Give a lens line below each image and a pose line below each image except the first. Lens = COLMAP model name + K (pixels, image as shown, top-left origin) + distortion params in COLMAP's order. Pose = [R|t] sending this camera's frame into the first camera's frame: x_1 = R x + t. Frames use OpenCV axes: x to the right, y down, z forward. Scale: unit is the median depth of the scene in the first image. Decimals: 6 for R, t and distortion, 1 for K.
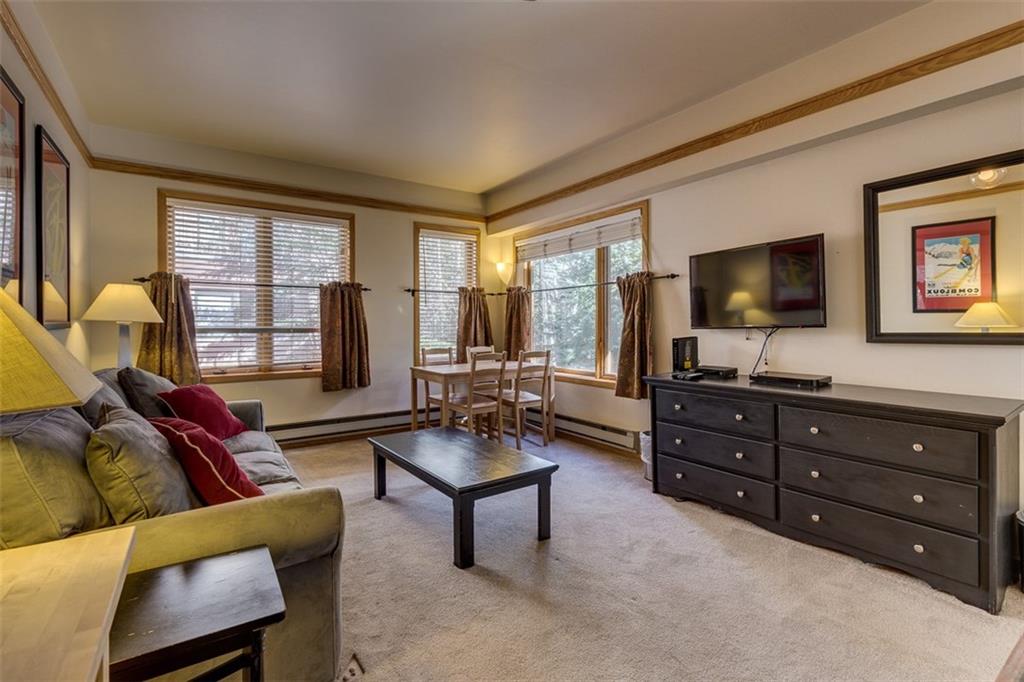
lens RADIAL K [[470.3, 0, 510.6], [0, 470.3, 330.2], [0, 0, 1]] dist [0.001668, 0.000171]
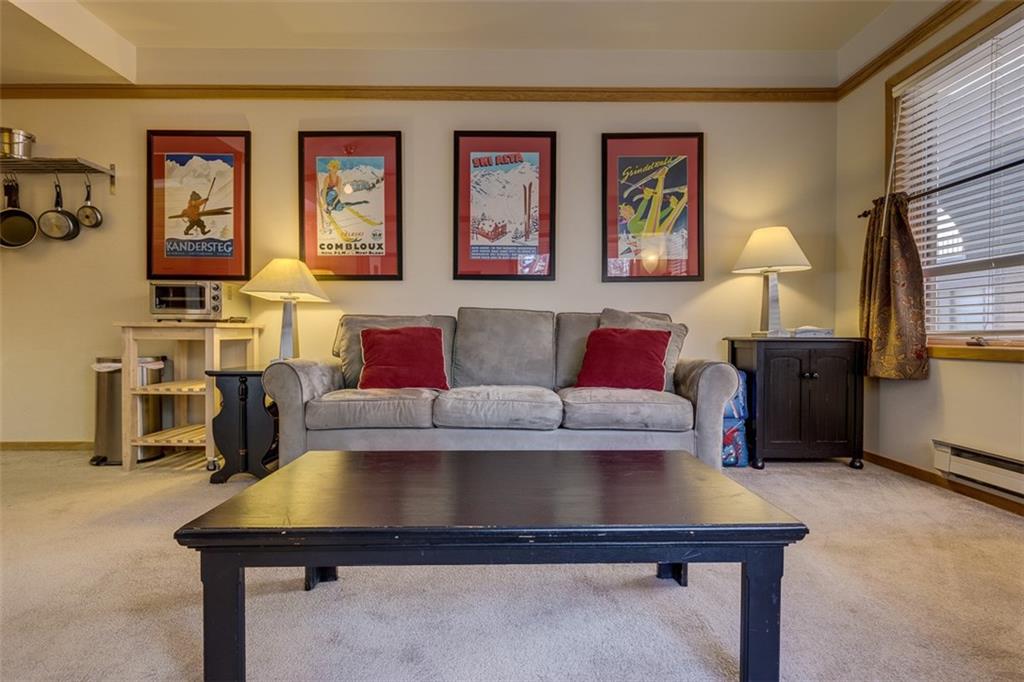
lens RADIAL K [[459.0, 0, 512.0], [0, 459.0, 341.0], [0, 0, 1]] dist [0.001041, -0.000067]
pose [[-0.558544, 0.020231, -0.829228, 0.140770], [-0.006353, 0.999569, 0.028666, 0.068028], [0.829450, 0.021279, -0.558175, 0.764504]]
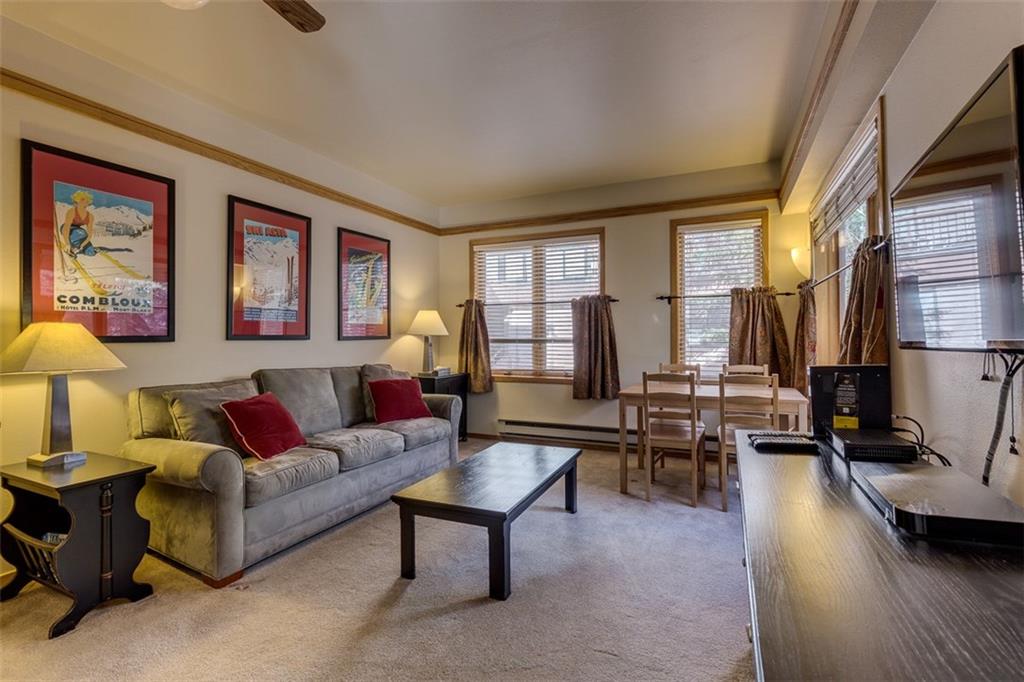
lens RADIAL K [[470.3, 0, 510.6], [0, 470.3, 330.2], [0, 0, 1]] dist [0.001668, 0.000171]
pose [[0.509844, -0.007870, -0.860231, 0.442579], [-0.005365, 0.999910, -0.012327, -0.010949], [0.860250, 0.010900, 0.509756, 0.317567]]
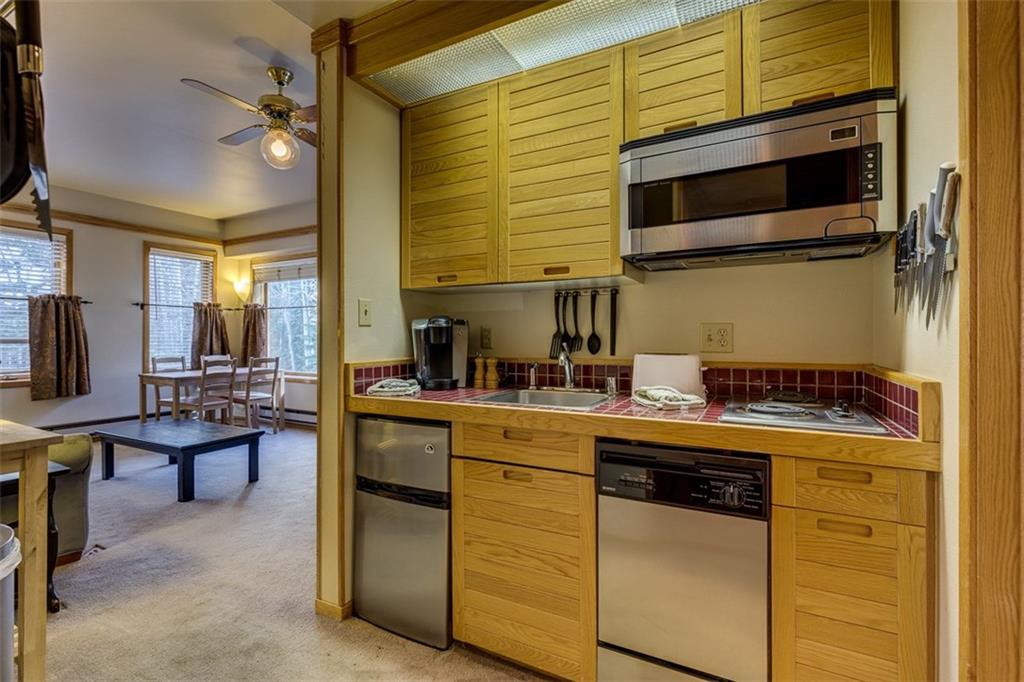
lens RADIAL K [[470.5, 0, 516.3], [0, 470.5, 338.9], [0, 0, 1]] dist [0.000343, 0.000174]
pose [[0.891169, 0.003169, 0.453661, 0.075211], [-0.000091, 0.999977, -0.006805, 0.002261], [-0.453672, 0.006023, 0.891148, -0.386125]]
